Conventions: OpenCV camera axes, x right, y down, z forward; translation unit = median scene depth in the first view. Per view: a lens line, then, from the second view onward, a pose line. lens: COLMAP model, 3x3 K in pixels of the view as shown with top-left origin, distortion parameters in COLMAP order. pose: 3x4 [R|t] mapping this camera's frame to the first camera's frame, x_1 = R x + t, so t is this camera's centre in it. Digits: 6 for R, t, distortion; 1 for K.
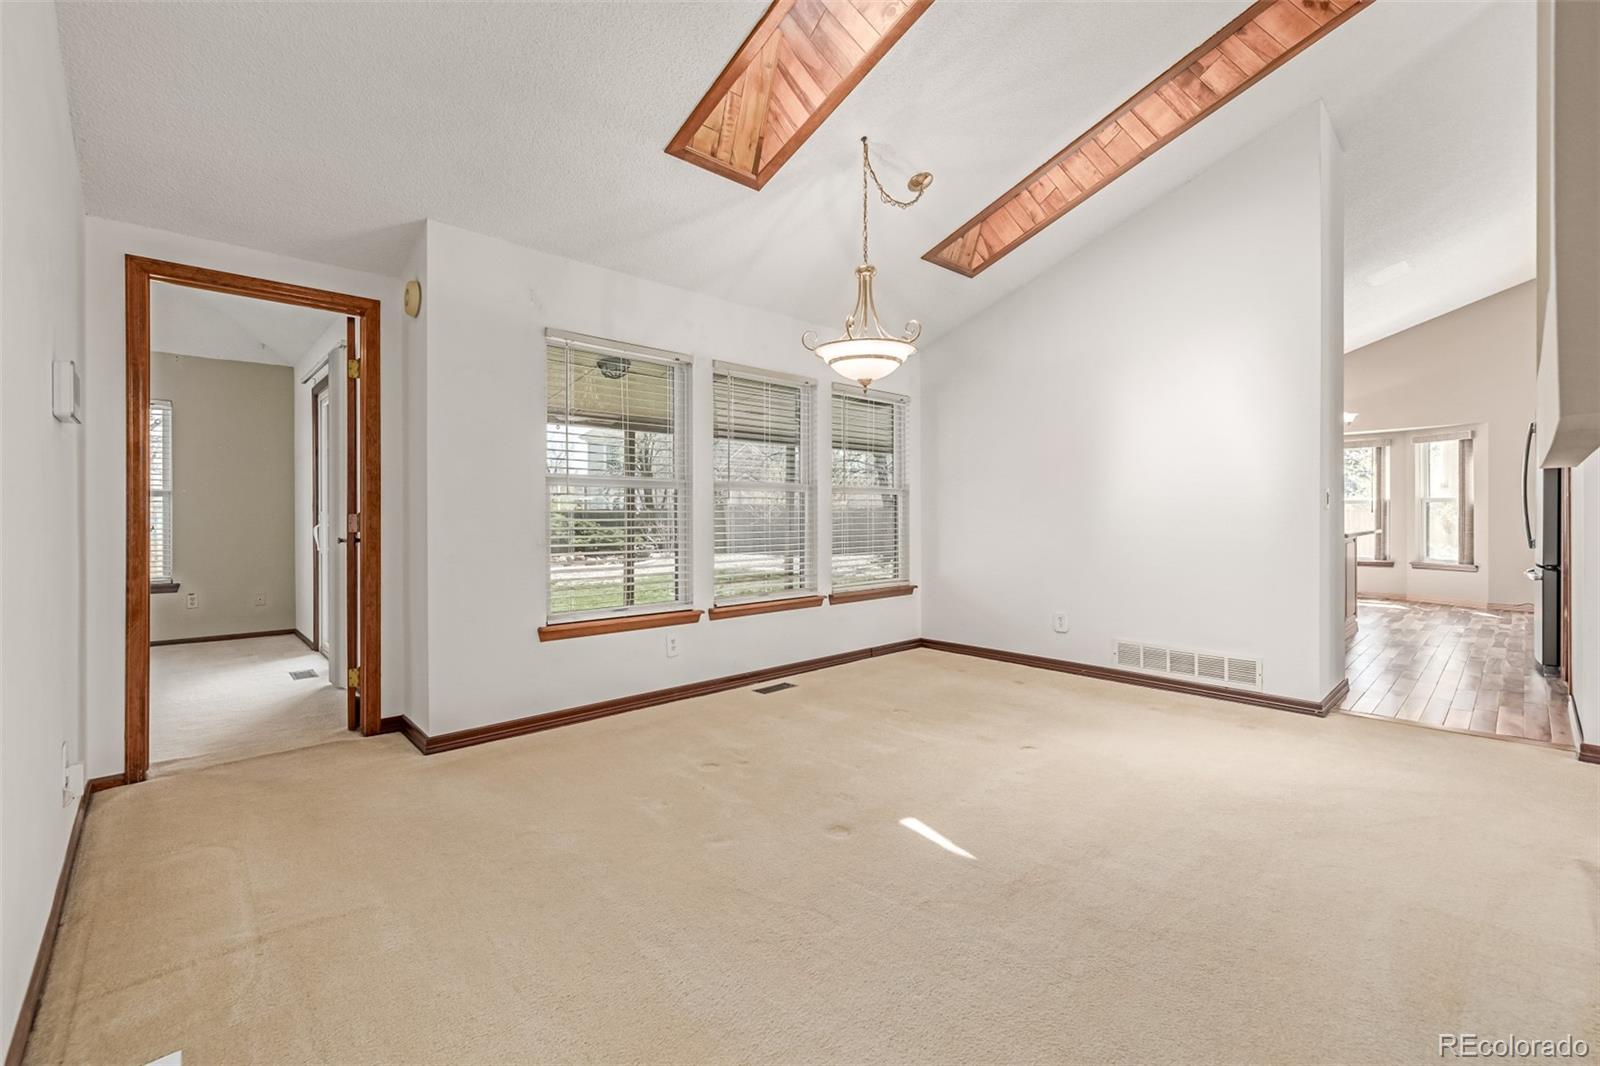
lens RADIAL K [[677.7, 0, 796.6], [0, 677.7, 519.3], [0, 0, 1]] dist [0.008029, -0.000881]
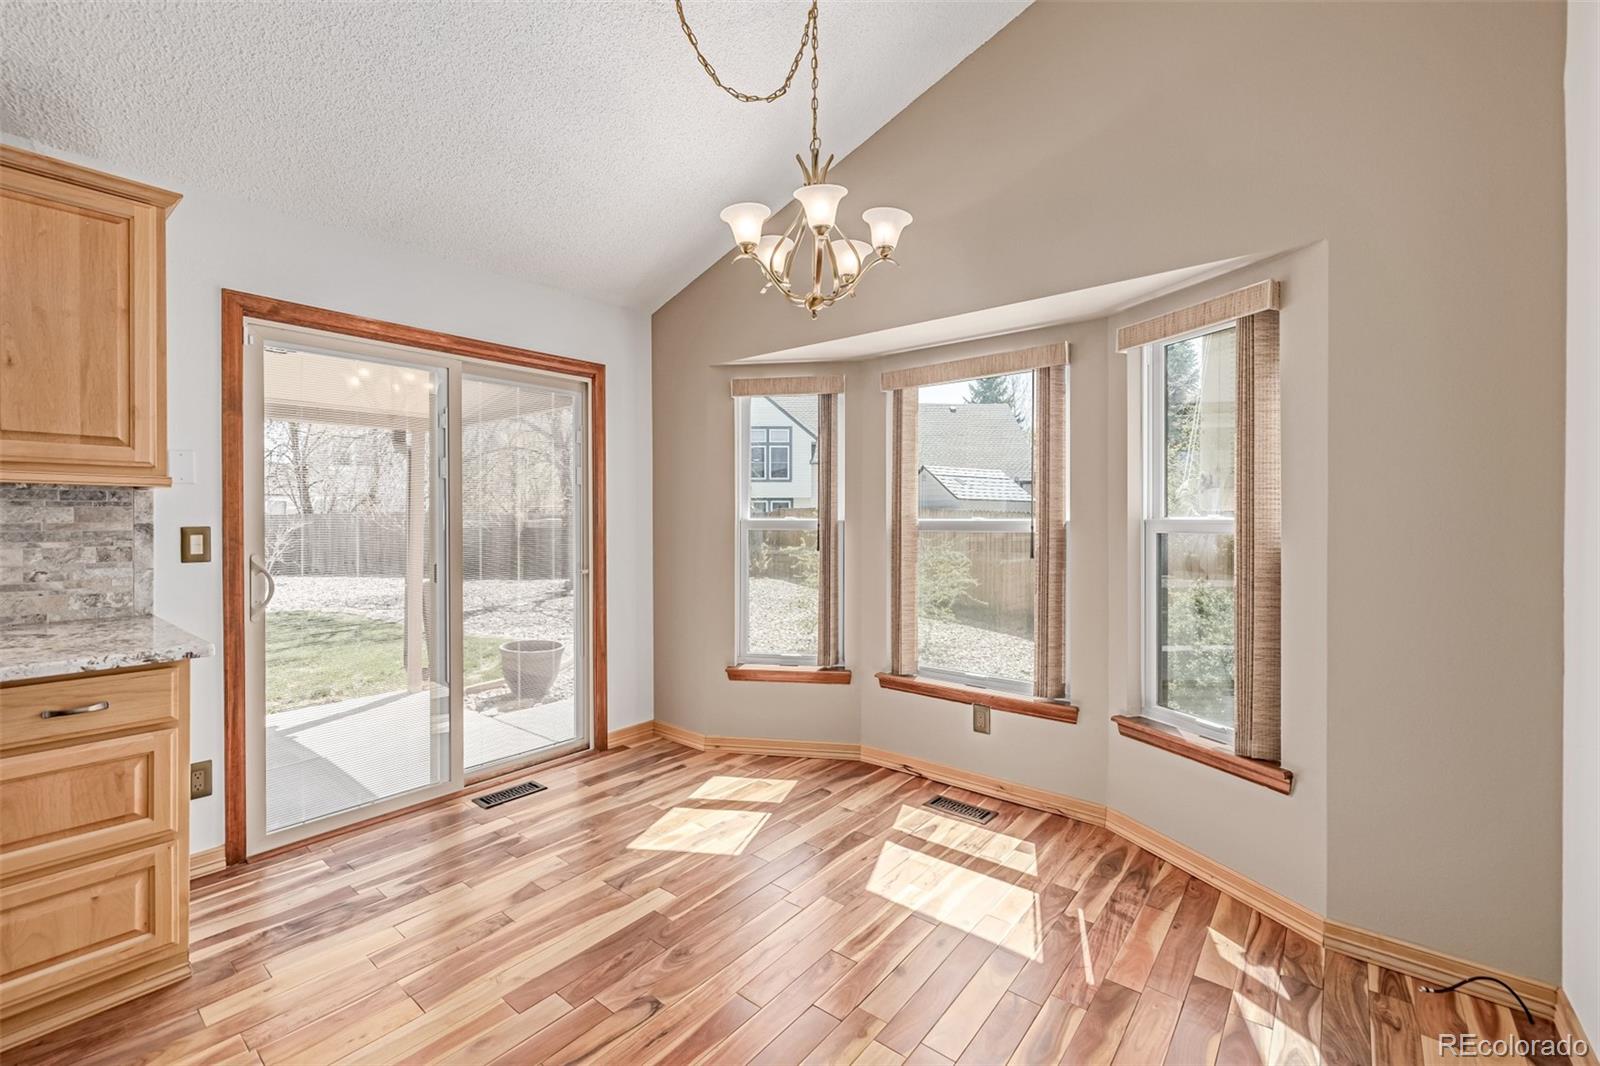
lens RADIAL K [[677.7, 0, 798.5], [0, 677.7, 520.4], [0, 0, 1]] dist [0.008029, -0.000881]
pose [[0.989820, 0.003465, 0.142284, 0.745073], [-0.002867, 0.999986, -0.004404, -0.030015], [-0.142297, 0.003951, 0.989816, 0.740454]]
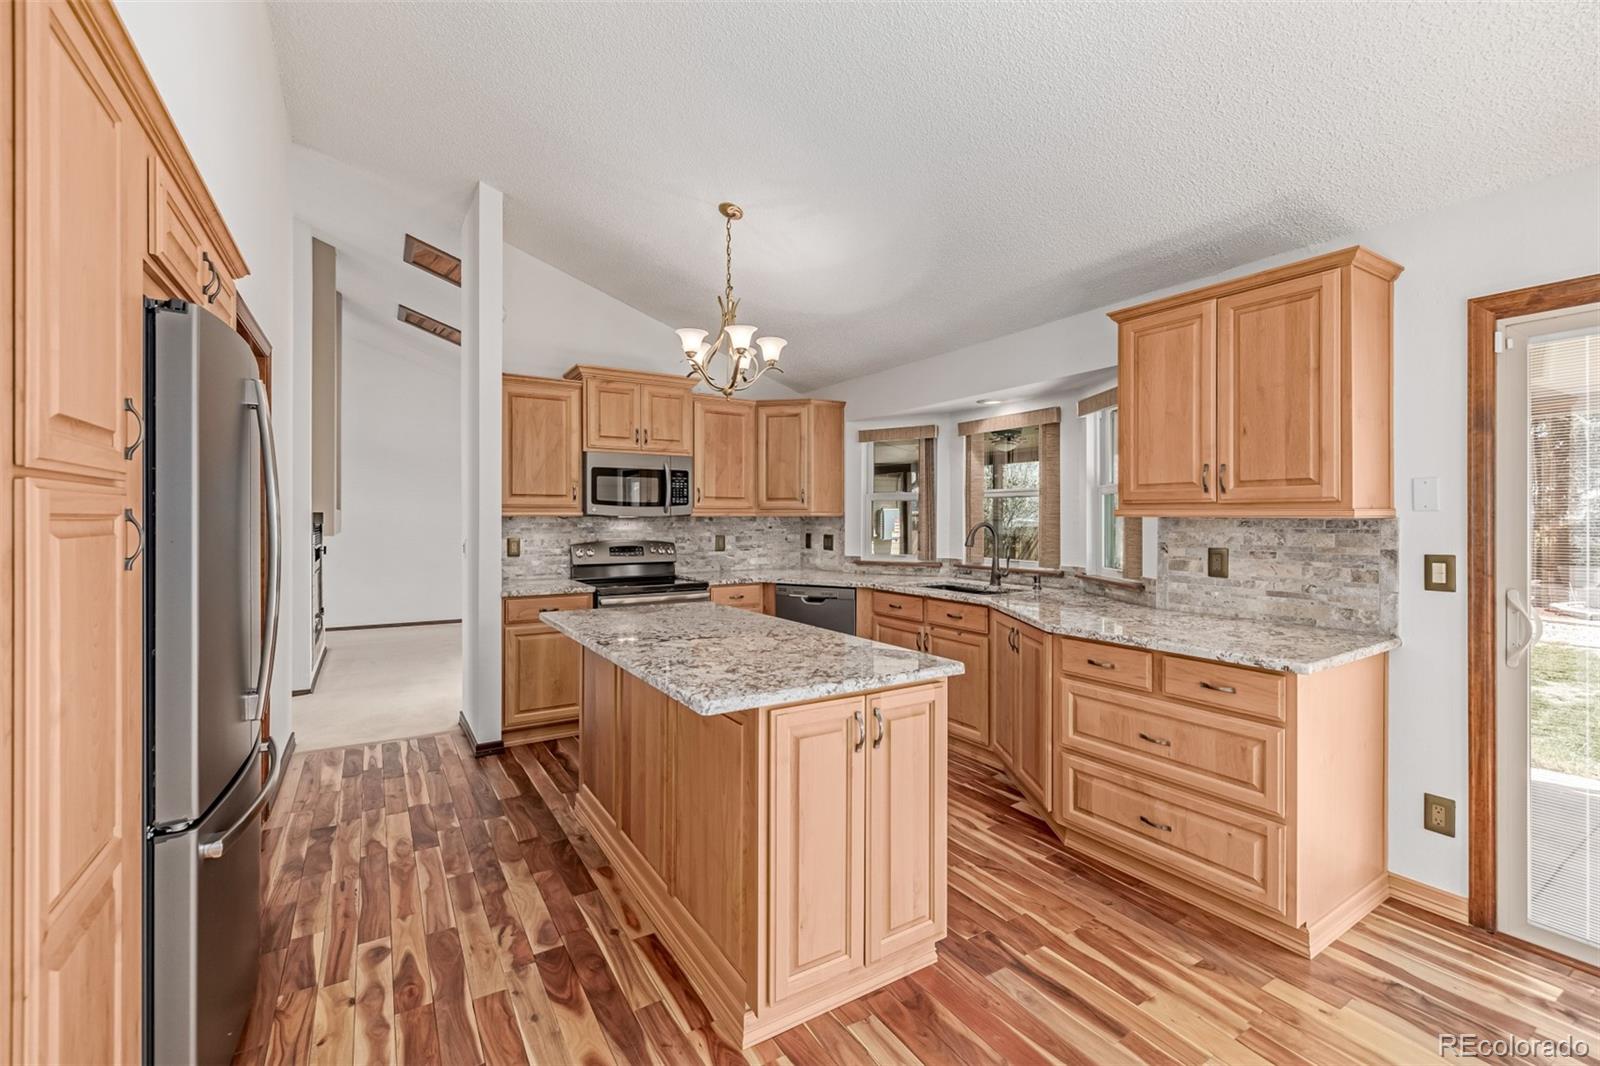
lens RADIAL K [[677.7, 0, 778.2], [0, 677.7, 518.8], [0, 0, 1]] dist [0.008029, -0.000881]
pose [[-0.194832, 0.003840, -0.980829, 0.870800], [-0.007945, 0.999953, 0.005493, -0.042794], [0.980805, 0.008863, -0.194792, 0.855035]]
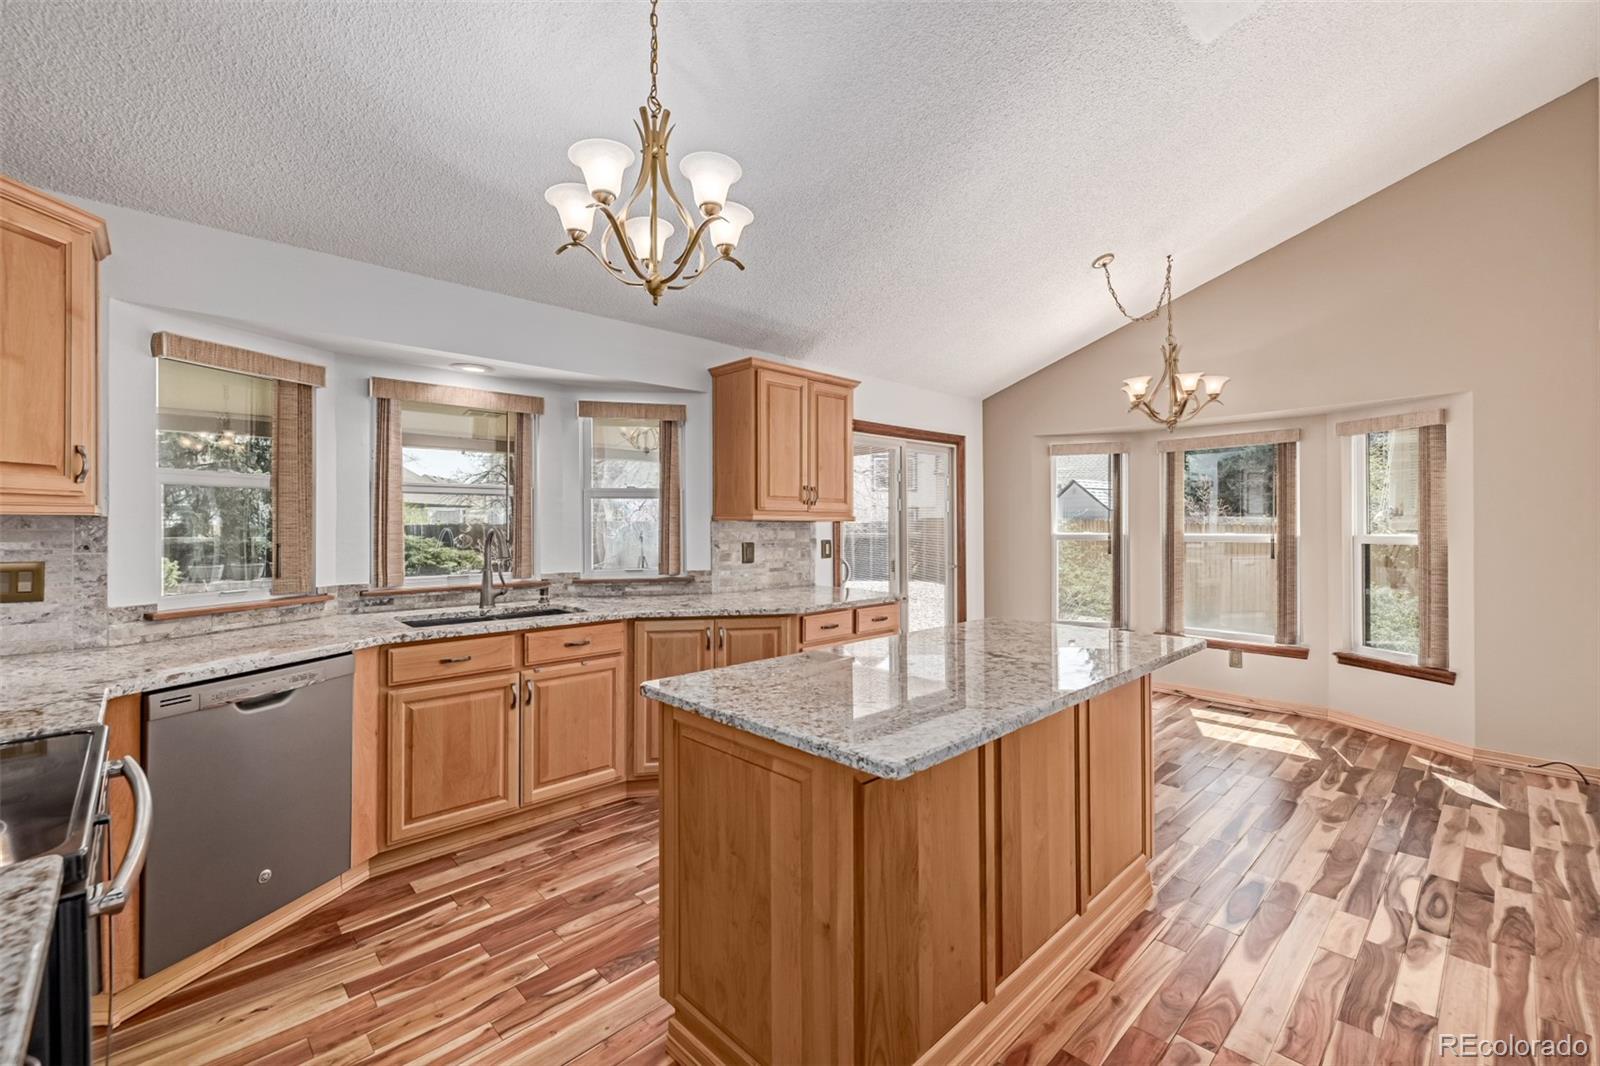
lens RADIAL K [[677.7, 0, 802.7], [0, 677.7, 520.4], [0, 0, 1]] dist [0.008029, -0.000881]
pose [[0.999693, 0.002037, 0.024691, 0.486096], [-0.001715, 0.999913, -0.013053, -0.037001], [-0.024716, 0.013007, 0.999610, 0.489394]]
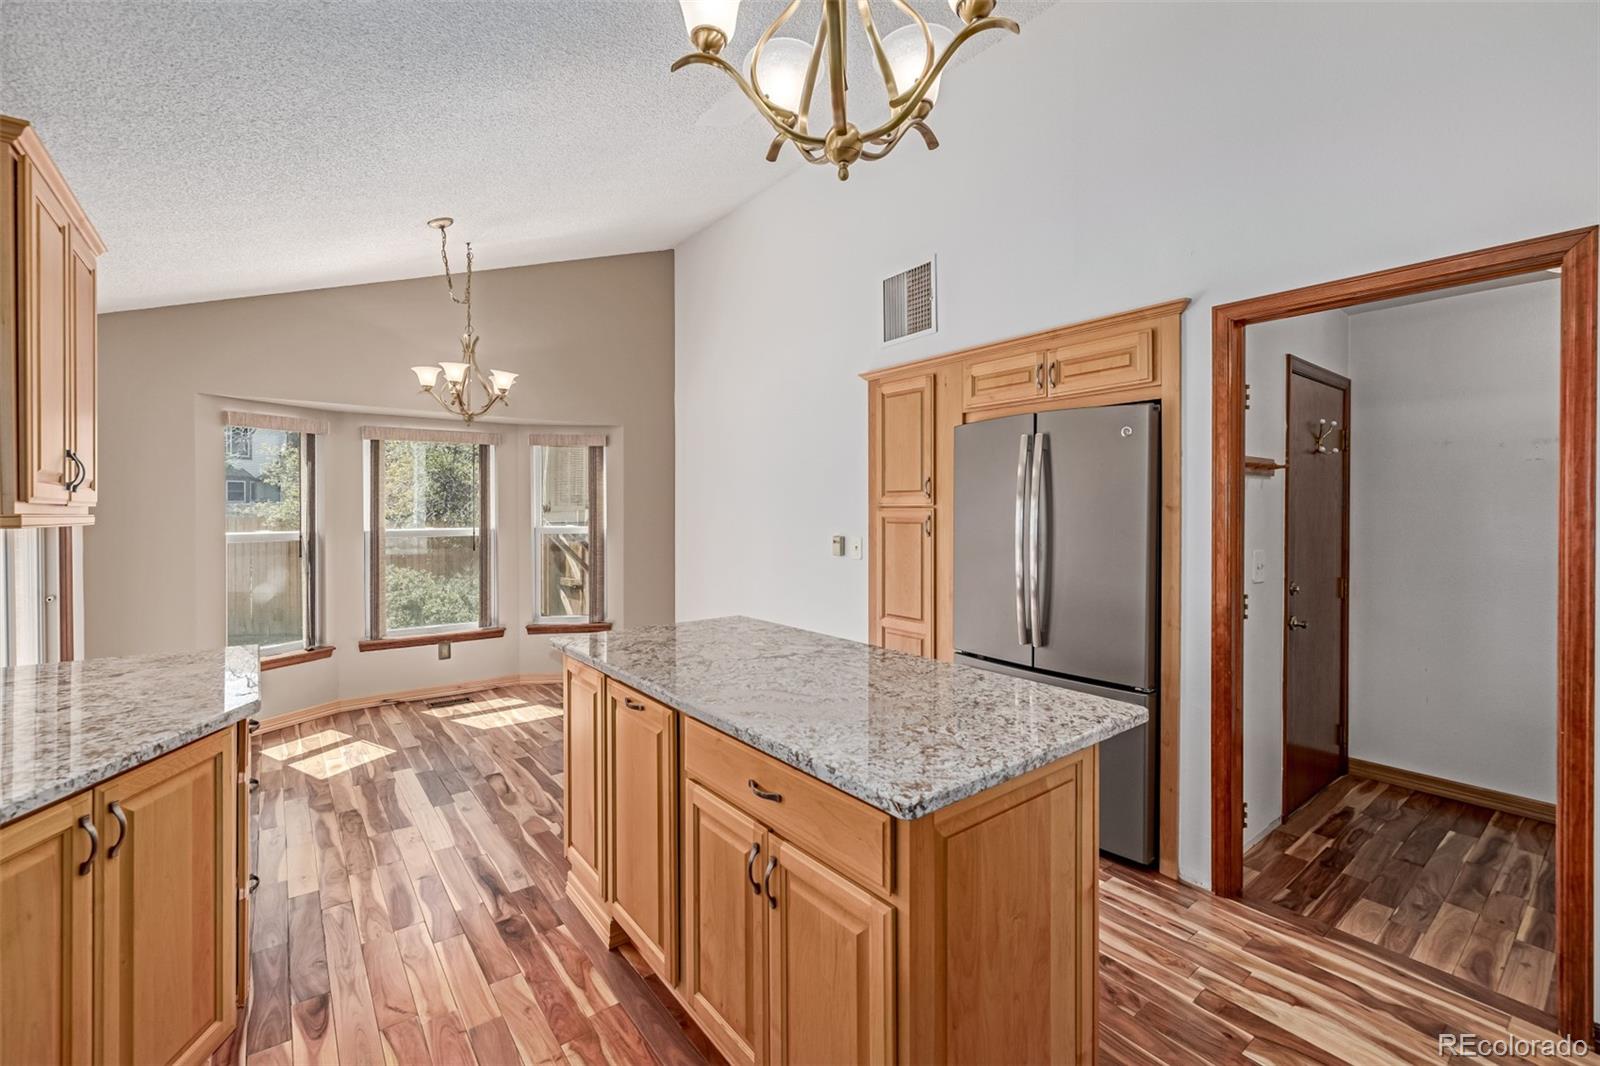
lens RADIAL K [[677.7, 0, 779.6], [0, 677.7, 516.2], [0, 0, 1]] dist [0.008029, -0.000881]
pose [[0.094866, -0.003838, 0.995483, 0.293152], [0.008215, 0.999962, 0.003072, -0.044728], [-0.995456, 0.007886, 0.094894, 0.734745]]
